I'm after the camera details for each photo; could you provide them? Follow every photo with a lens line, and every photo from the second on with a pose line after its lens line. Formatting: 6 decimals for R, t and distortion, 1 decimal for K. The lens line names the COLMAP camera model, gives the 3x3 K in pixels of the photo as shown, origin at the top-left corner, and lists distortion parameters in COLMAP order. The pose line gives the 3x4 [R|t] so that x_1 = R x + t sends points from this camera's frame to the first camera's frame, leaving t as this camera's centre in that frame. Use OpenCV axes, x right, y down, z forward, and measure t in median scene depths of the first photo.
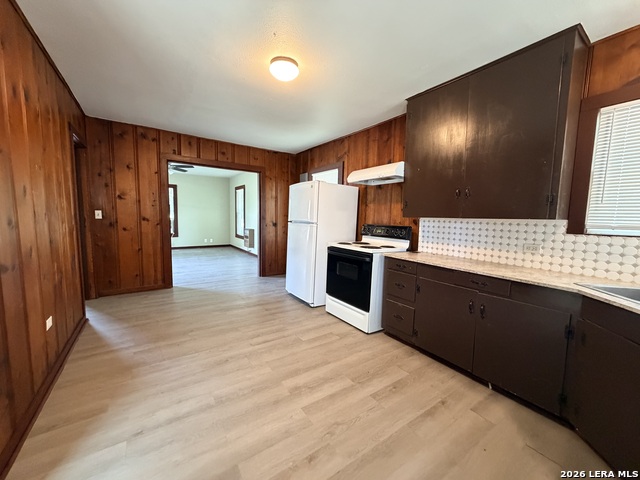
lens RADIAL K [[256.2, 0, 319.6], [0, 256.2, 240.8], [0, 0, 1]] dist [0.000753, 0.000212]
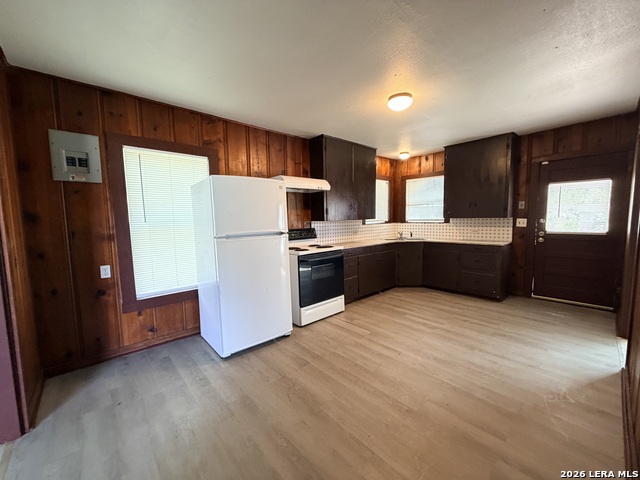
lens RADIAL K [[256.2, 0, 319.0], [0, 256.2, 239.8], [0, 0, 1]] dist [0.000753, 0.000212]
pose [[-0.123007, -0.111615, 0.986109, -1.136664], [0.109749, 0.986030, 0.125296, -0.186811], [-0.986319, 0.123637, -0.109039, 1.333676]]
